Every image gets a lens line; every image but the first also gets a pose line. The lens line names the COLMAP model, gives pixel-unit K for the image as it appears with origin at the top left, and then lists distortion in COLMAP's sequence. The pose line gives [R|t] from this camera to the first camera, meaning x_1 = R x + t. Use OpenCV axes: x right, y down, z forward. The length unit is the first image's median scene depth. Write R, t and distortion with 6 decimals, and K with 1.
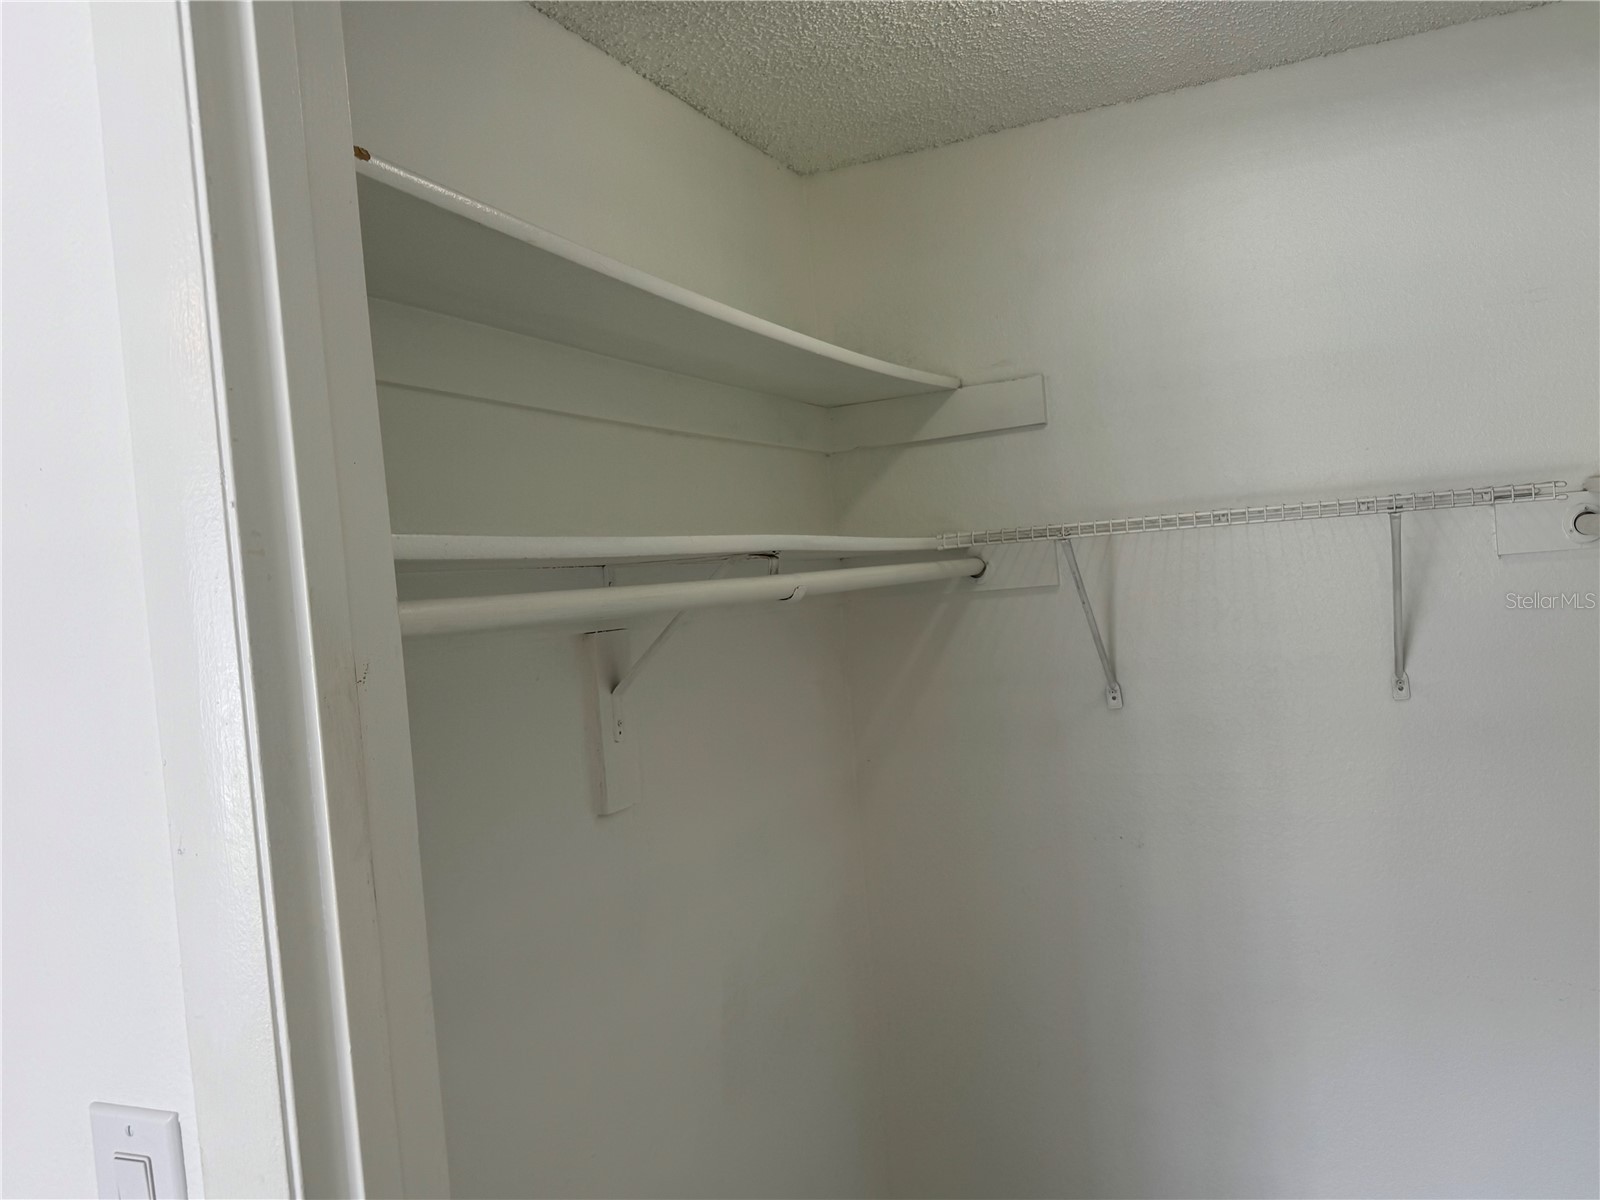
lens RADIAL K [[1205.4, 0, 800.0], [0, 1205.4, 600.0], [0, 0, 1]] dist [0.086966, -0.110622]
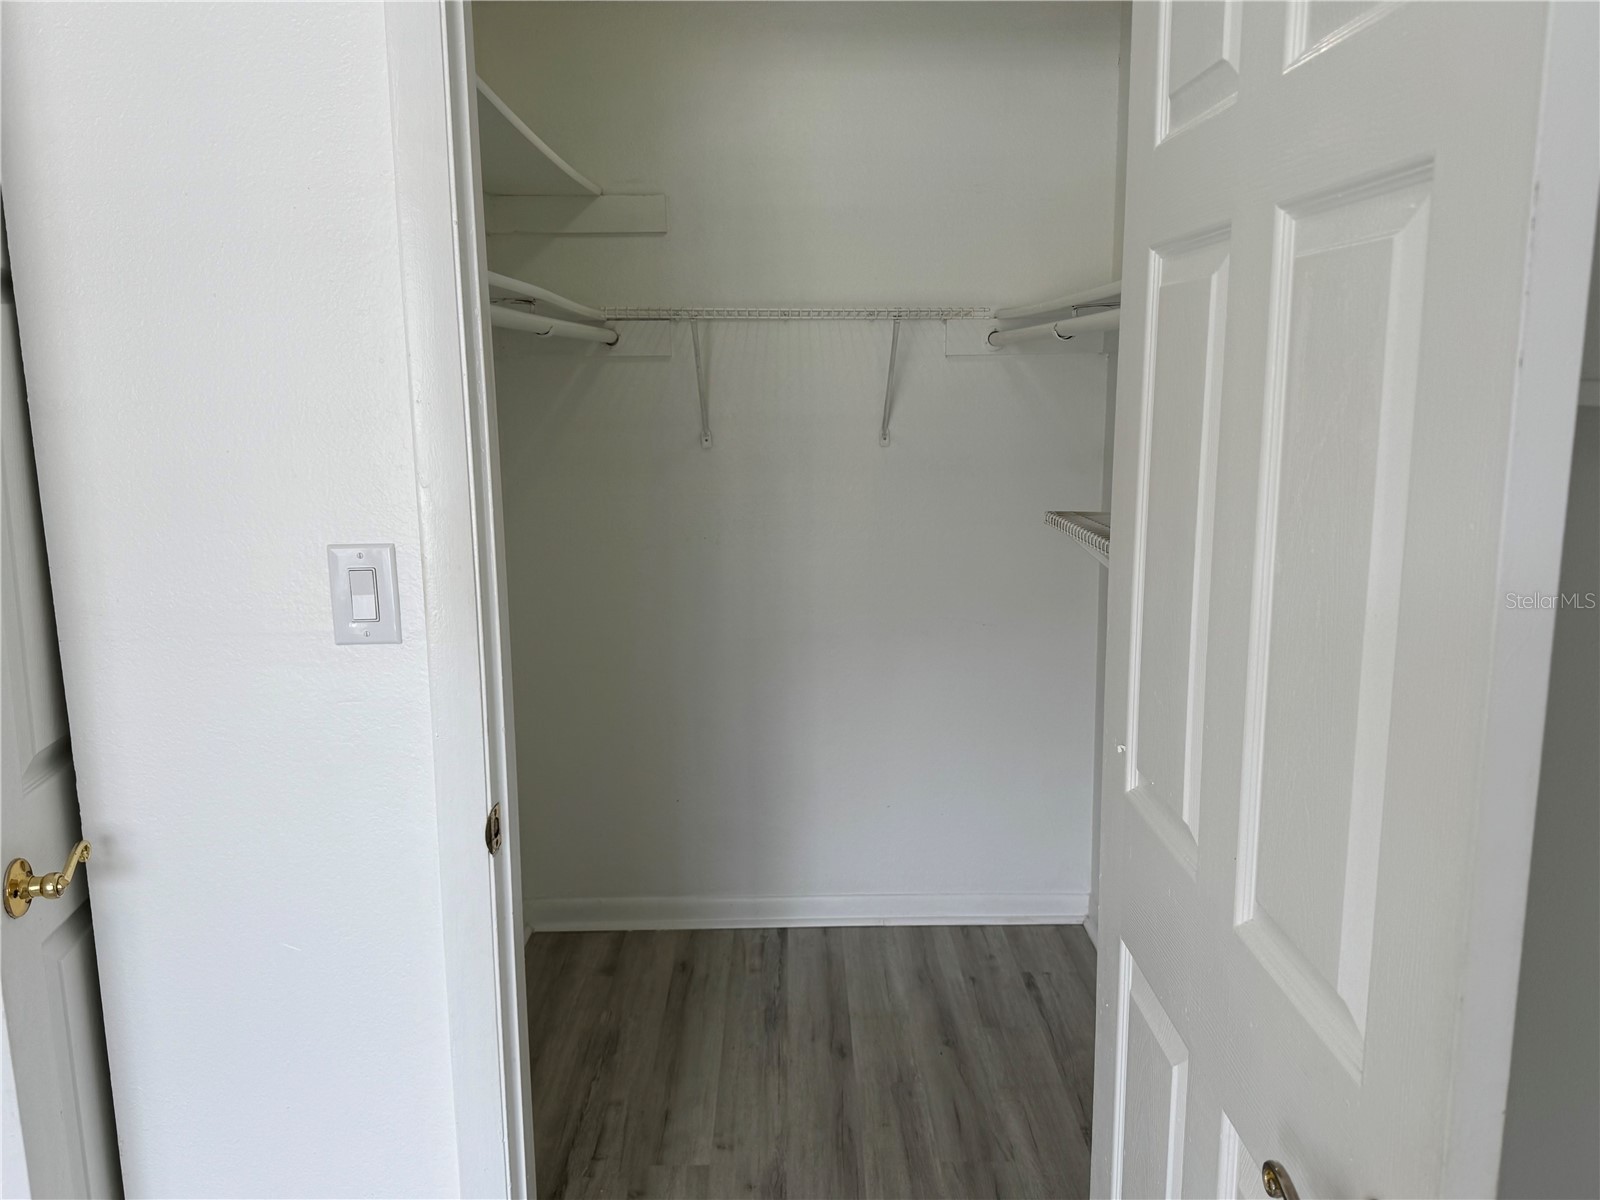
lens RADIAL K [[1205.4, 0, 800.0], [0, 1205.4, 600.0], [0, 0, 1]] dist [0.086966, -0.110622]
pose [[0.900822, -0.000457, 0.434188, -0.257989], [-0.063682, 0.989046, 0.133164, 0.071081], [-0.429493, -0.147607, 0.890925, -0.336970]]
